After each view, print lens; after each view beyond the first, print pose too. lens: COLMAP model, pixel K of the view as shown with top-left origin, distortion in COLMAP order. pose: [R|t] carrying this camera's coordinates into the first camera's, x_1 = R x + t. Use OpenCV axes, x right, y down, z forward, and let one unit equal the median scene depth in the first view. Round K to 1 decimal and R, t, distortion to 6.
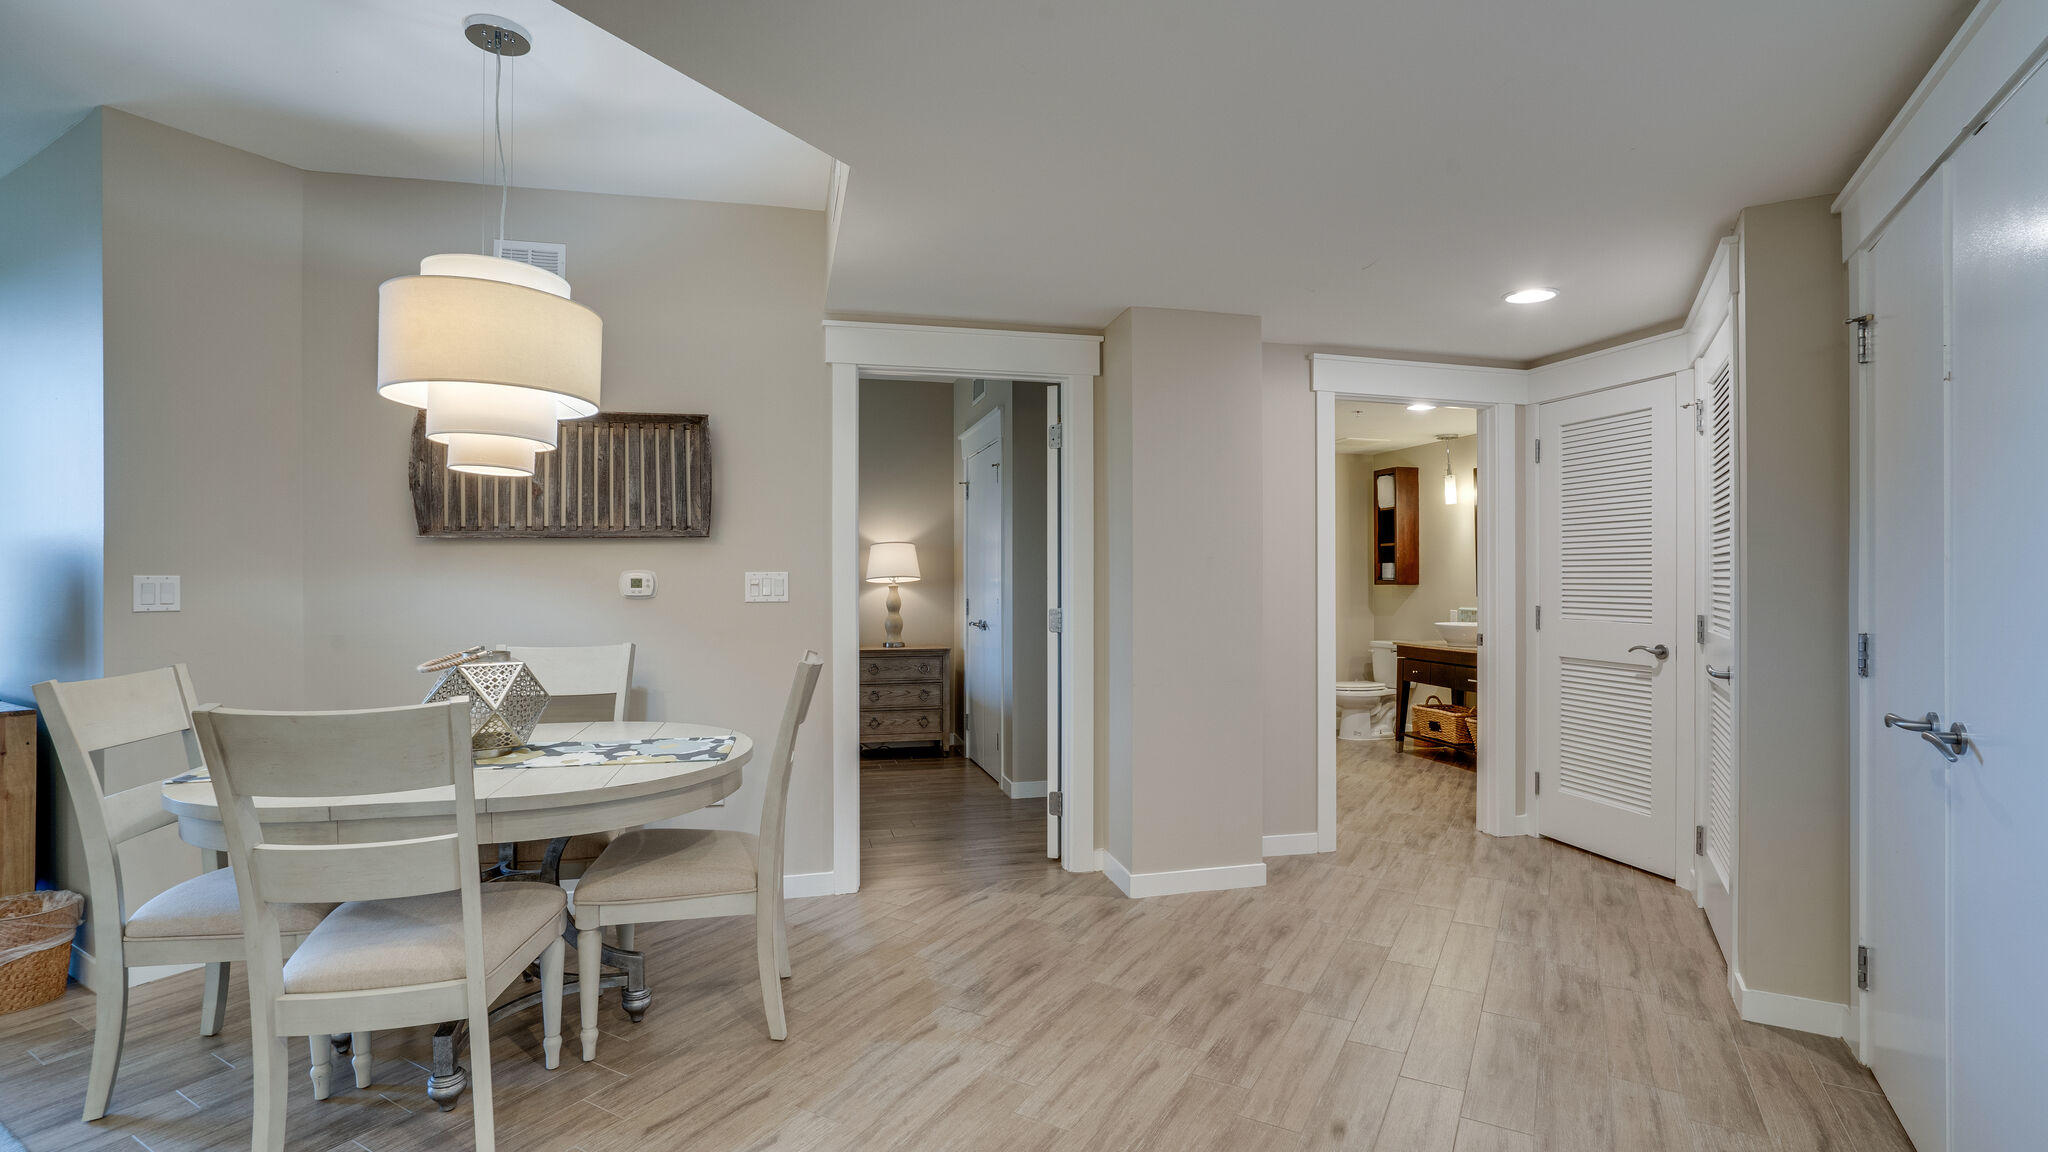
lens RADIAL K [[961.4, 0, 1016.8], [0, 961.4, 585.6], [0, 0, 1]] dist [-0.057746, 0.026092]
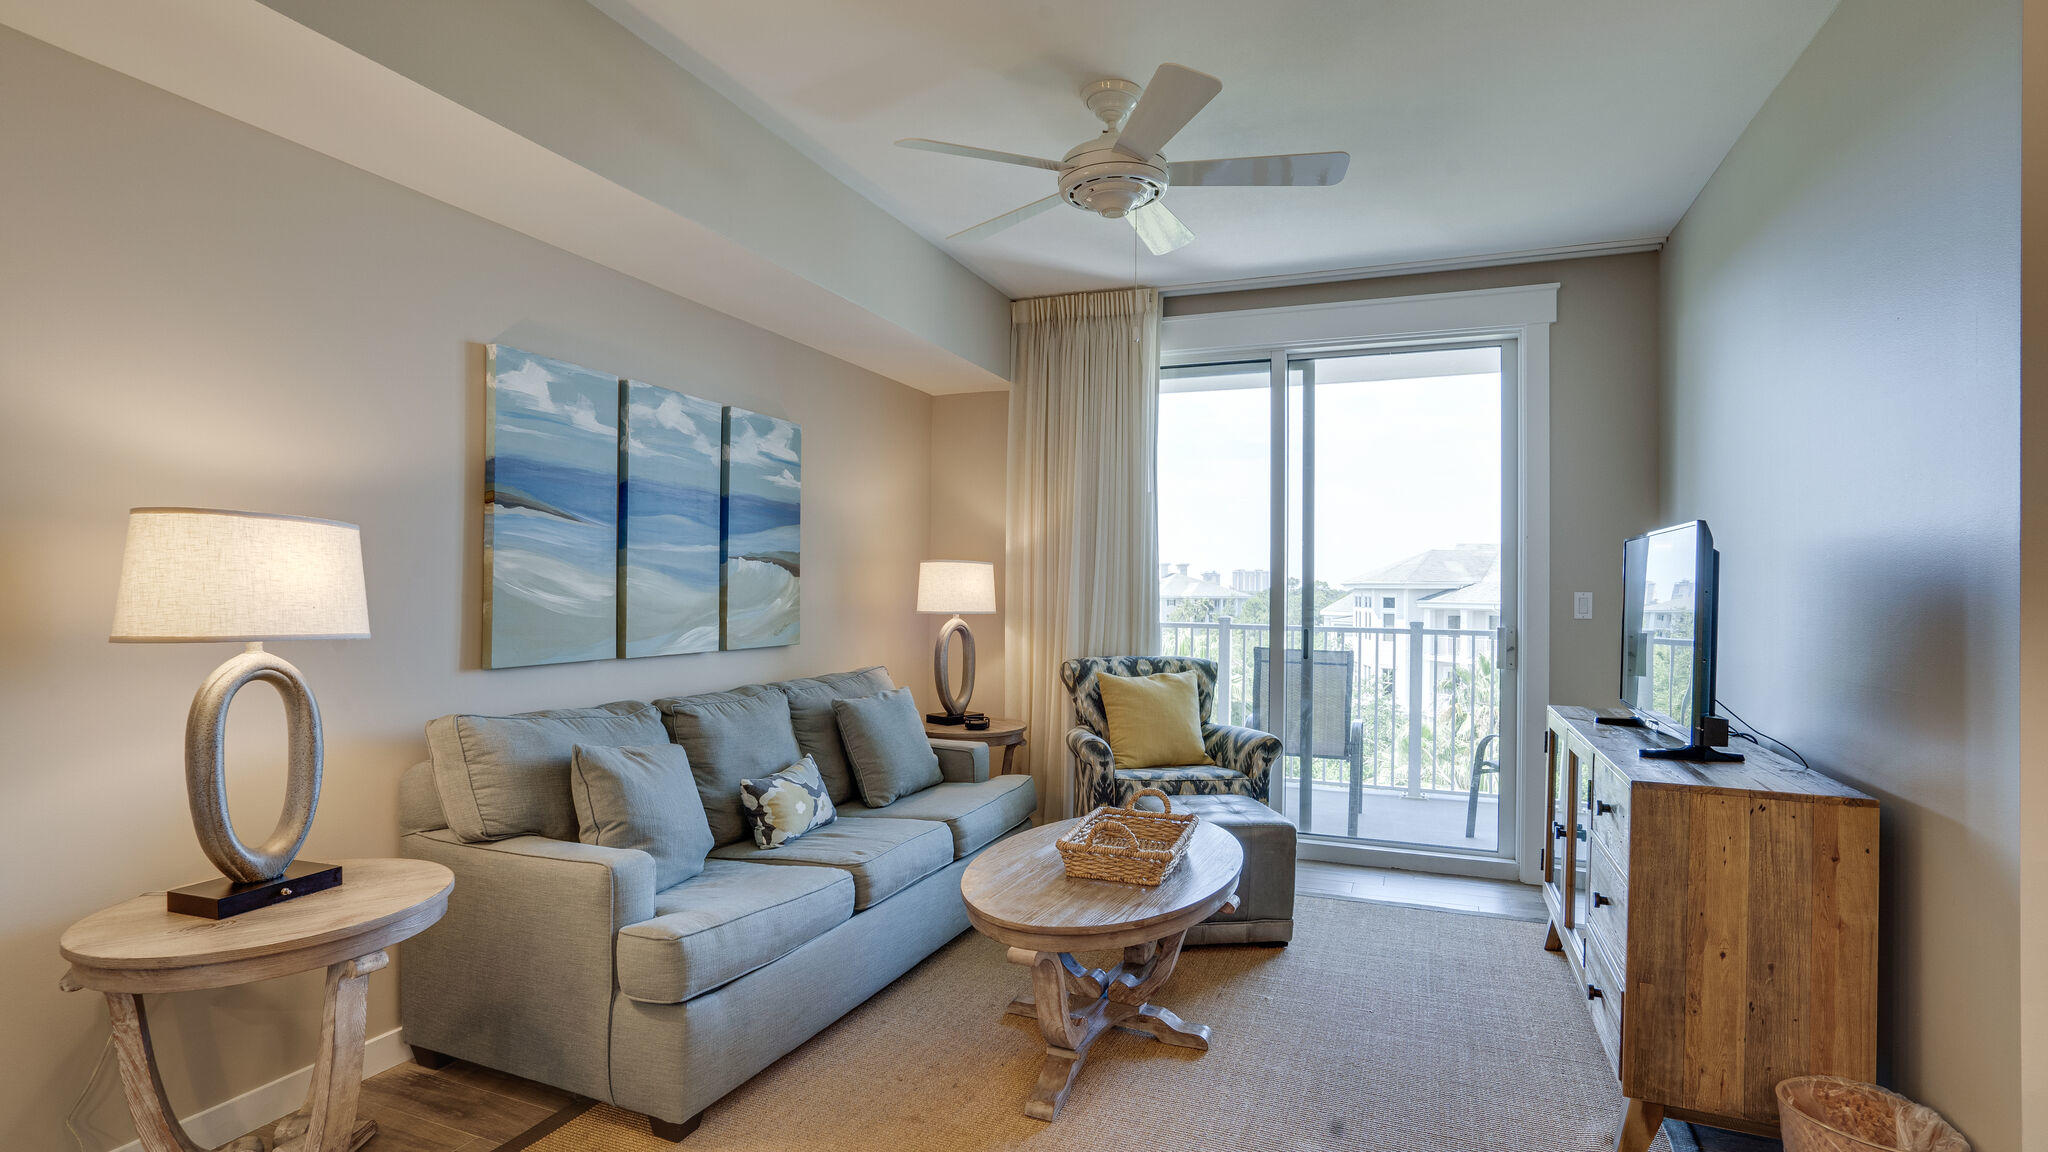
lens RADIAL K [[978.1, 0, 1013.5], [0, 978.1, 580.8], [0, 0, 1]] dist [-0.057897, 0.032318]
pose [[0.133758, -0.007316, -0.990987, -0.483256], [-0.012826, 0.999876, -0.009113, -0.004795], [0.990931, 0.013930, 0.133648, 0.319380]]
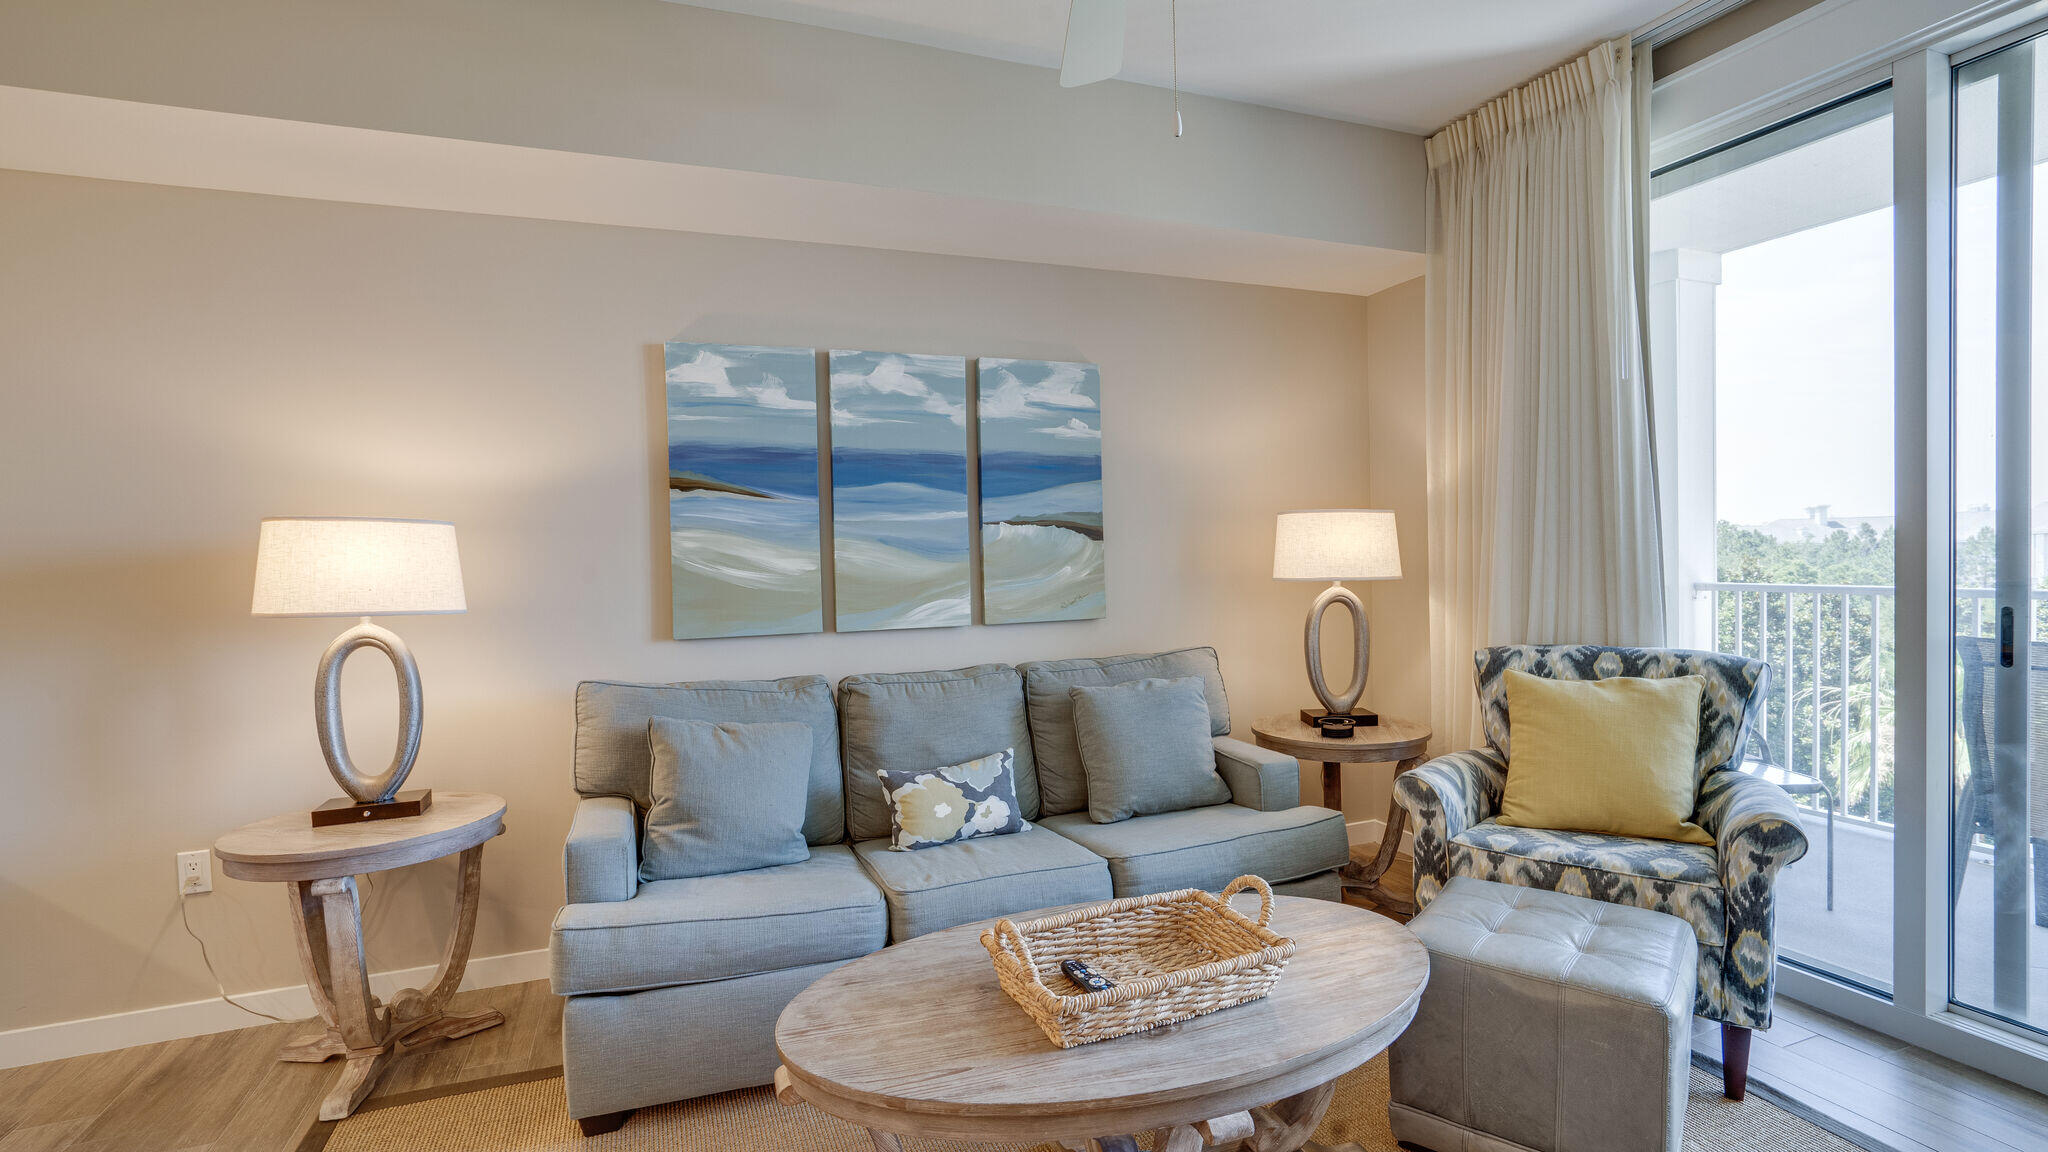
lens RADIAL K [[941.0, 0, 1030.1], [0, 941.0, 579.6], [0, 0, 1]] dist [-0.054867, 0.024244]
pose [[-0.623333, 0.035005, -0.781173, -0.943161], [0.020680, 0.999386, 0.028282, -0.005525], [0.781683, 0.001474, -0.623674, 0.863305]]
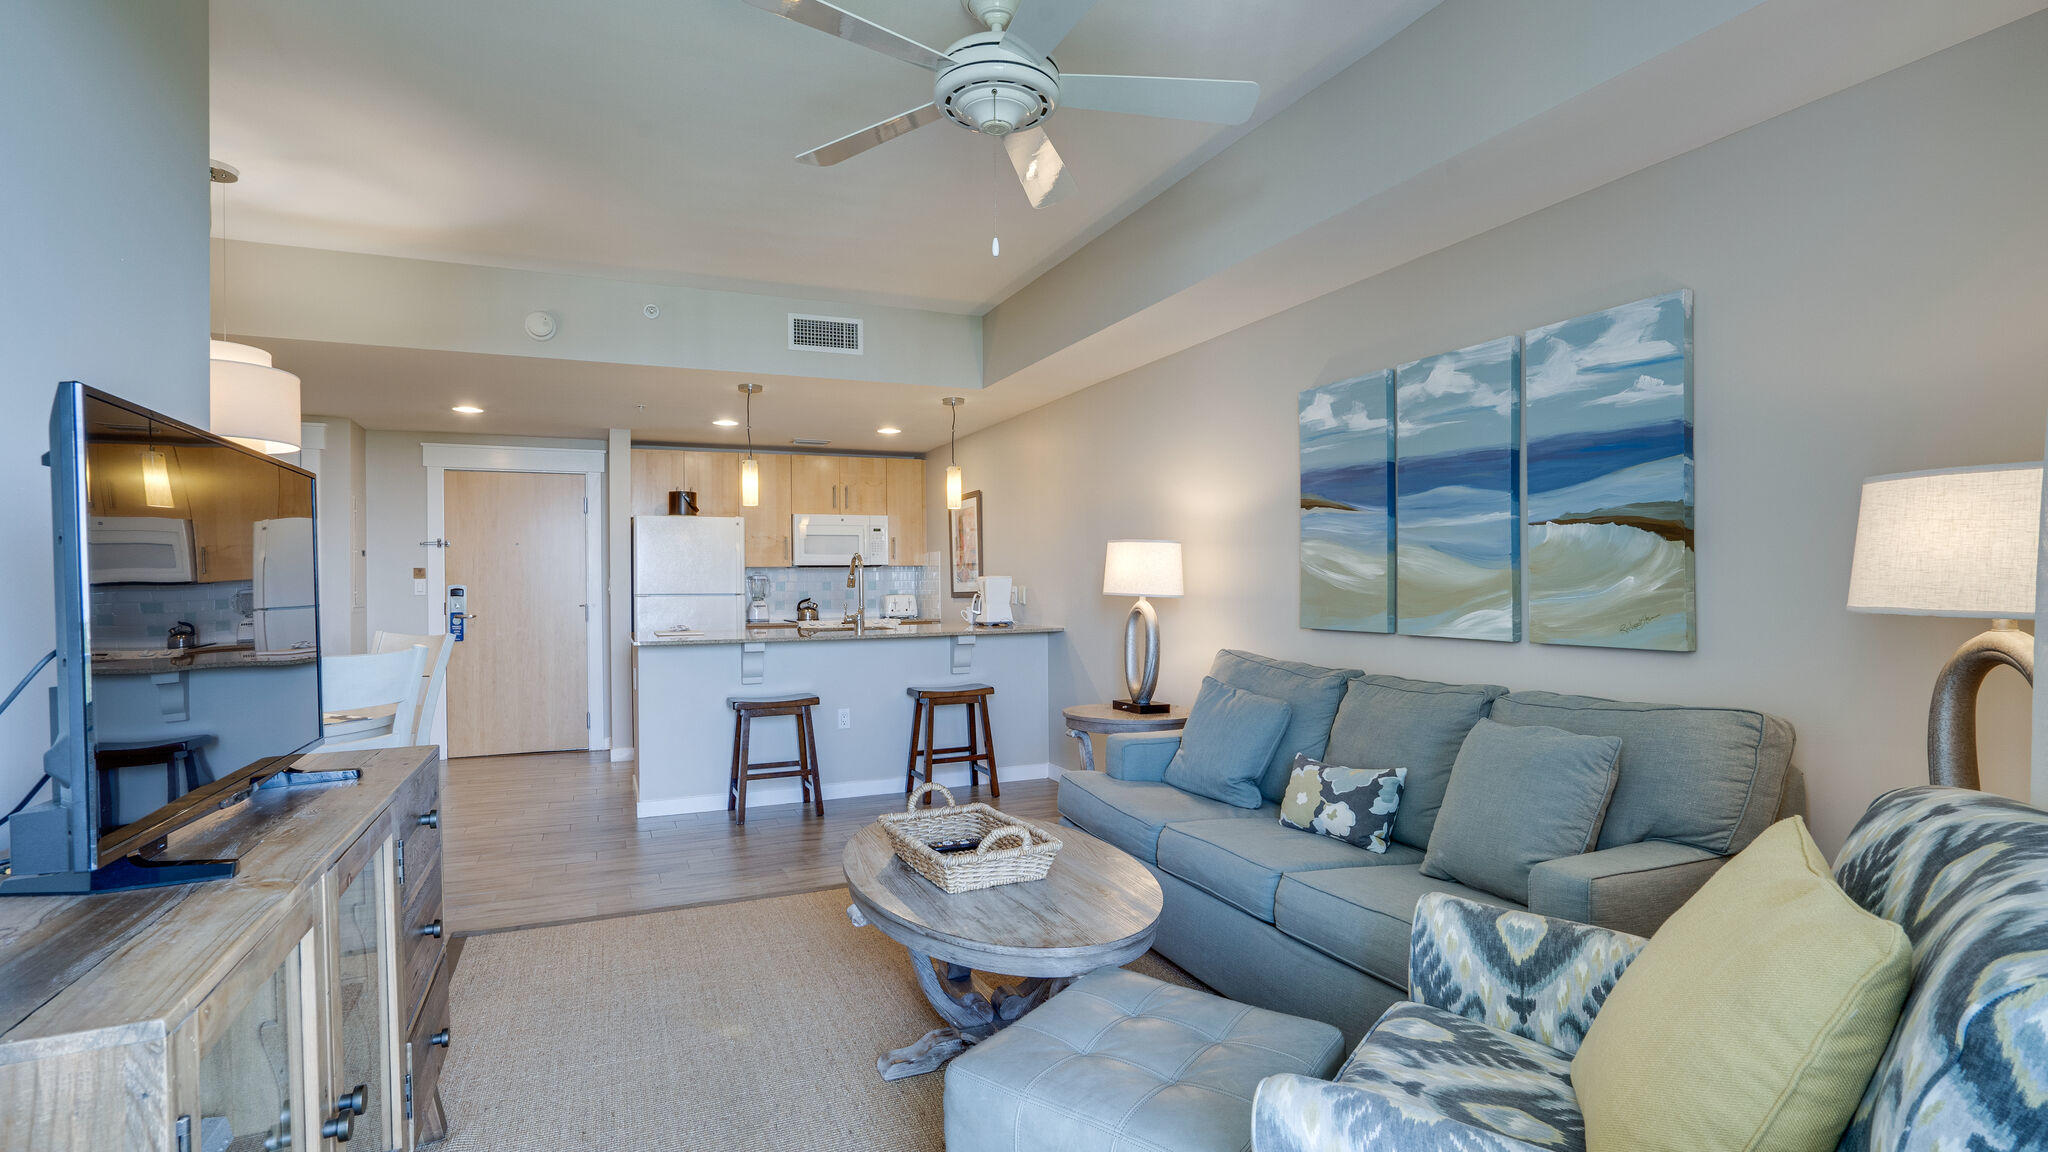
lens RADIAL K [[961.4, 0, 1016.8], [0, 961.4, 585.6], [0, 0, 1]] dist [-0.057746, 0.026092]
pose [[-0.812136, 0.004654, 0.583450, -1.925309], [0.011781, 0.999895, 0.008424, 0.006375], [-0.583350, 0.013715, -0.812105, 1.211403]]
